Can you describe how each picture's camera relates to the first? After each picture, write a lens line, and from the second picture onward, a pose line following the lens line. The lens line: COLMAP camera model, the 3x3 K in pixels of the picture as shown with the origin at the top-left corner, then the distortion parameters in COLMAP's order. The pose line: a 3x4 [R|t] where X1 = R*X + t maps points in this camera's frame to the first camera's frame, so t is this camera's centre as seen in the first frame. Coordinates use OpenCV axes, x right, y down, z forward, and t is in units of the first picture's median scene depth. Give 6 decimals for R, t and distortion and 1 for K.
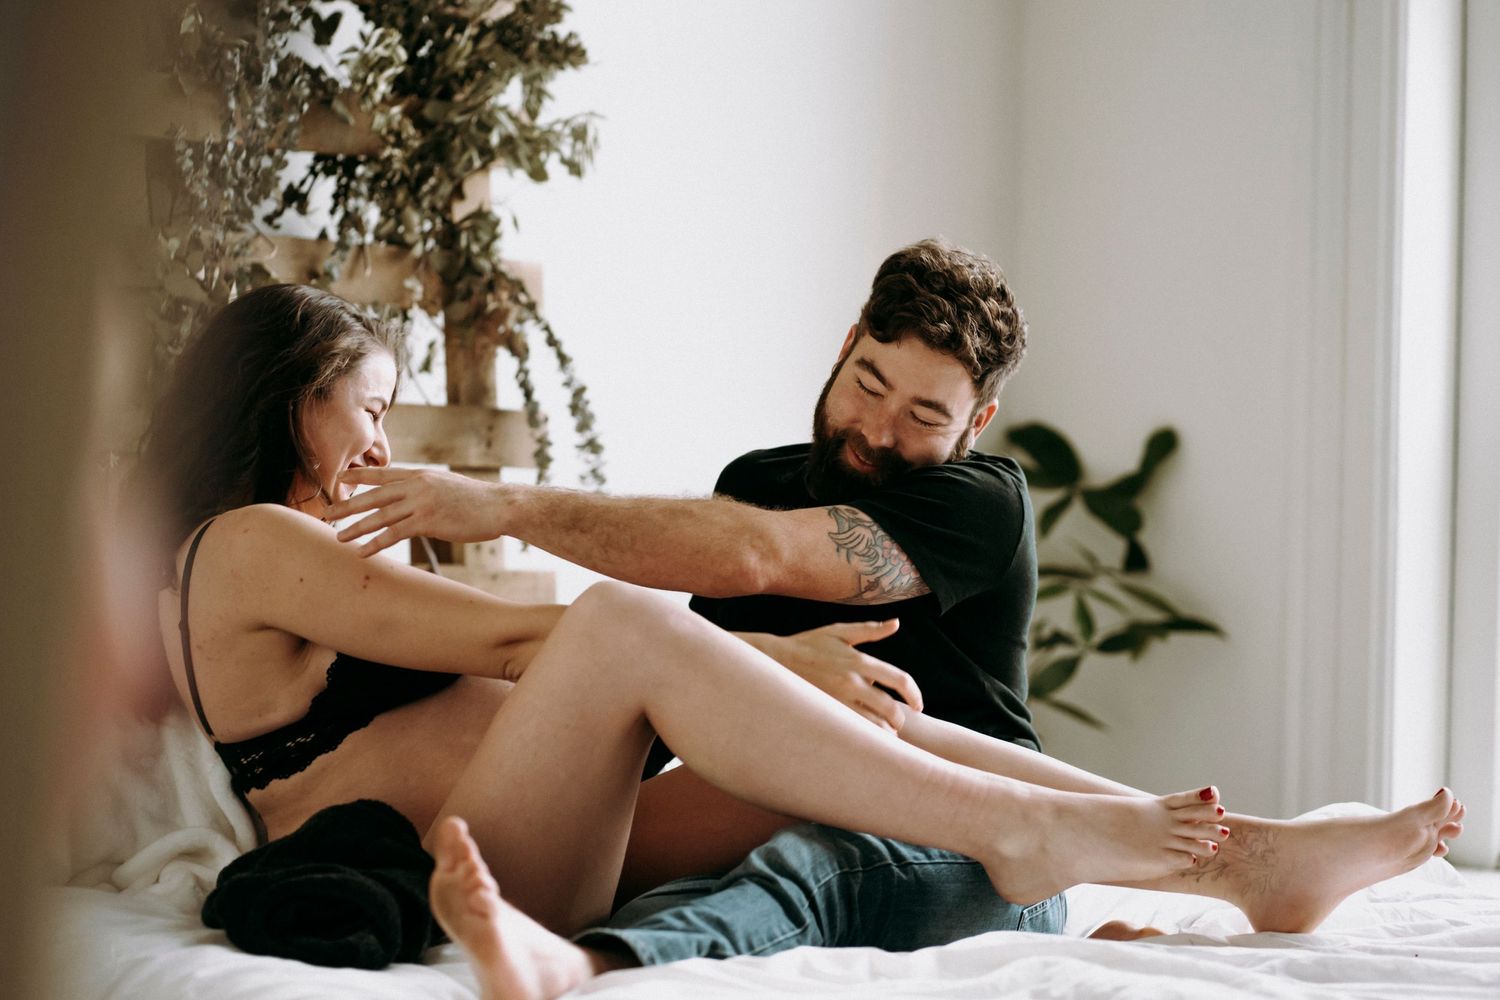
lens RADIAL K [[3684.0, 0, 761.3], [0, 3684.0, 501.4], [0, 0, 1]] dist [-0.074836, 0.000000]
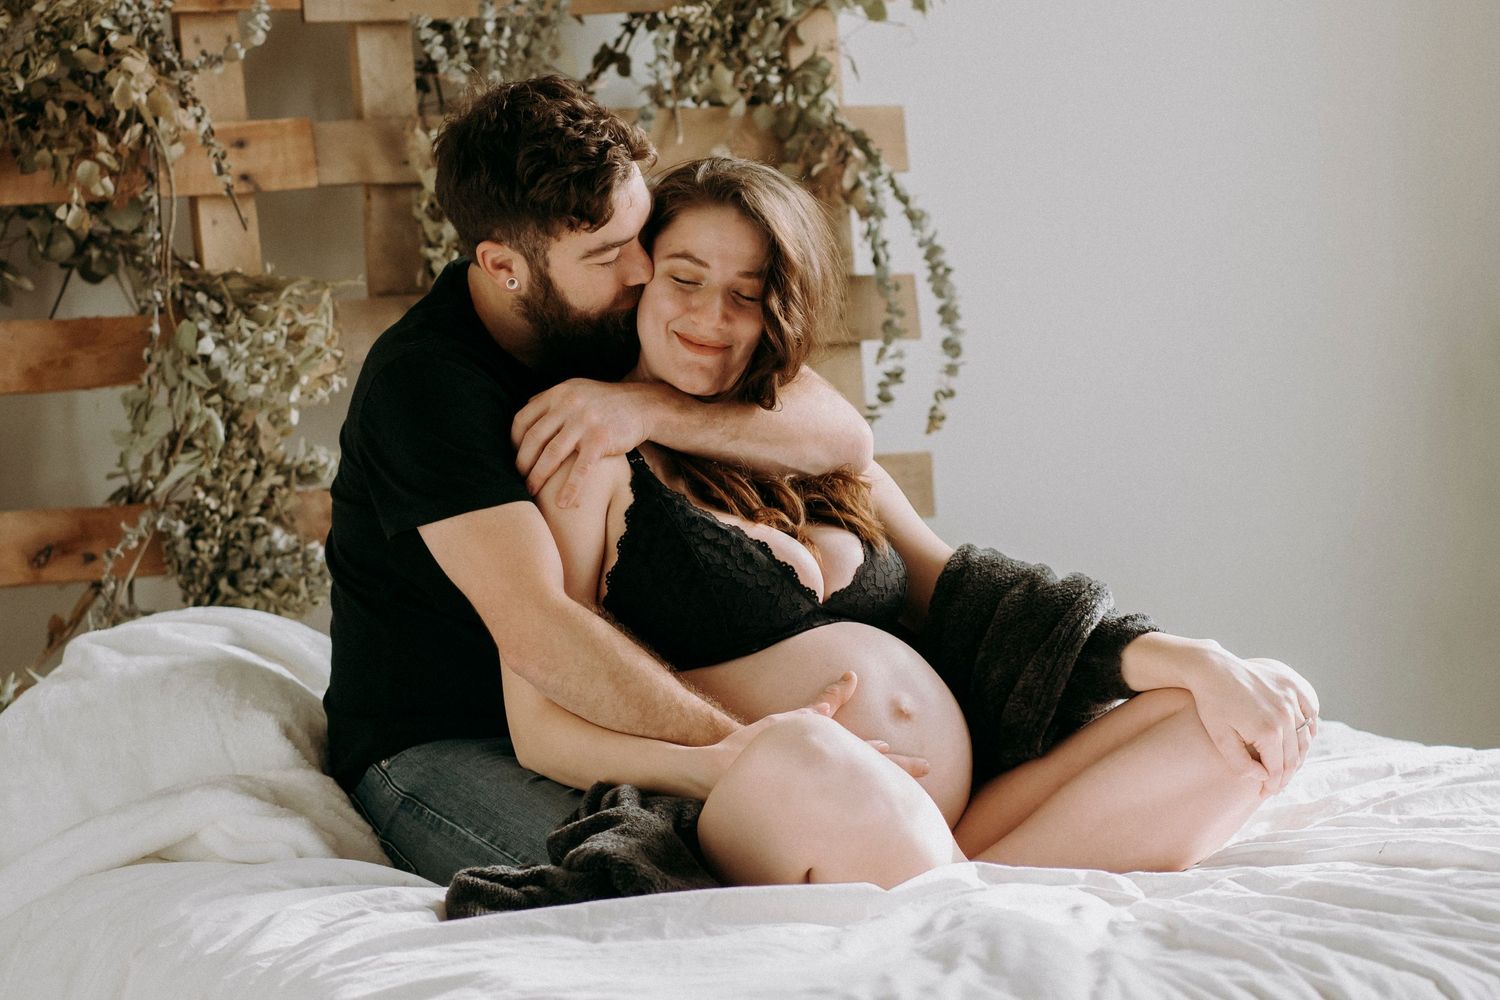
lens RADIAL K [[5439.6, 0, 732.5], [0, 5439.6, 317.8], [0, 0, 1]] dist [0.067284, 0.000000]
pose [[0.951274, -0.052815, -0.303791, 0.307047], [0.062355, 0.997816, 0.021783, -0.046267], [0.301977, -0.039664, 0.952490, -0.274205]]
